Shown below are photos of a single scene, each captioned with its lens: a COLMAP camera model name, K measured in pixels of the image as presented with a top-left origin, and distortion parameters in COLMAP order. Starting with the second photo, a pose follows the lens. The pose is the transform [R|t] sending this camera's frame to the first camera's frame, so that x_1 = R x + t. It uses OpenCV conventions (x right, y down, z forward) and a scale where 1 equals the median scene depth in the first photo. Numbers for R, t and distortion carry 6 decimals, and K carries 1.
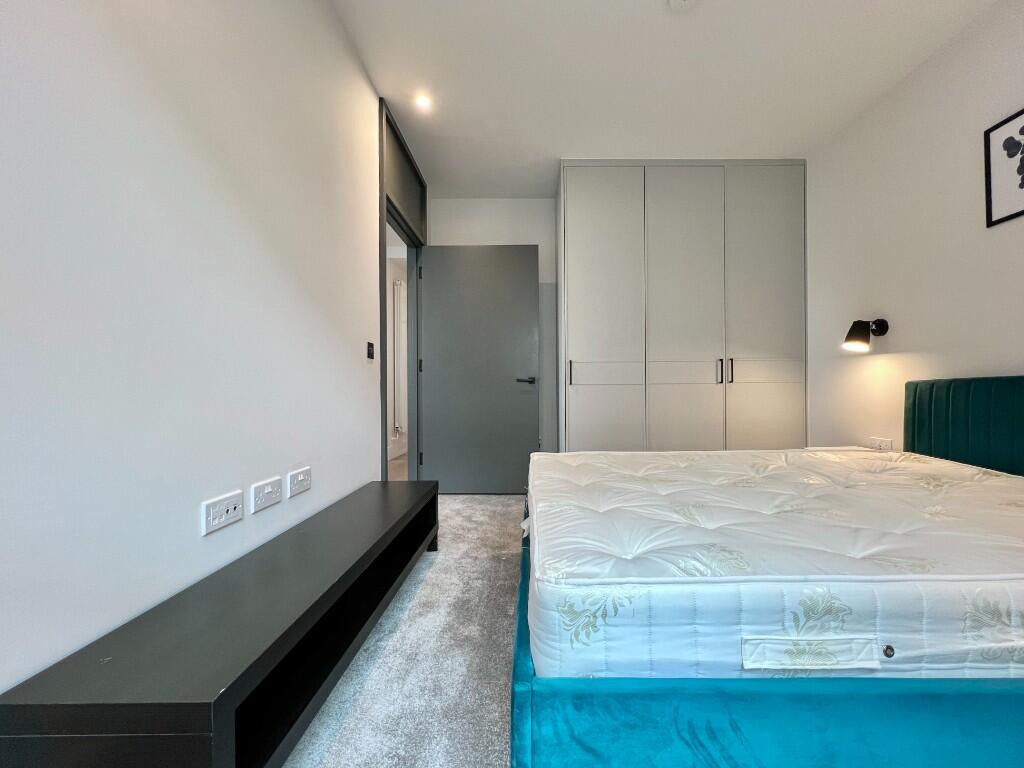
lens RADIAL K [[413.0, 0, 511.3], [0, 413.0, 385.9], [0, 0, 1]] dist [-0.001474, -0.000332]
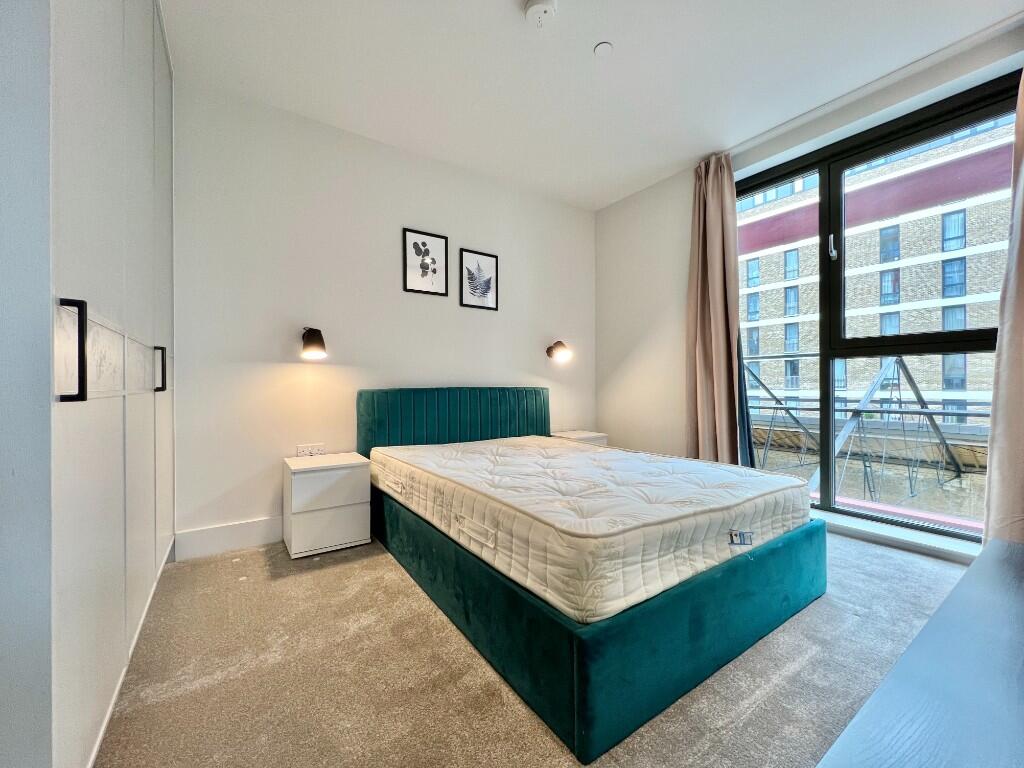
lens RADIAL K [[417.2, 0, 512.0], [0, 417.2, 384.0], [0, 0, 1]] dist [-0.000731, -0.000286]
pose [[-0.559652, 0.007126, 0.828697, -0.351911], [-0.010832, 0.999815, -0.015914, -0.018577], [-0.828657, -0.017883, -0.559471, 1.518350]]
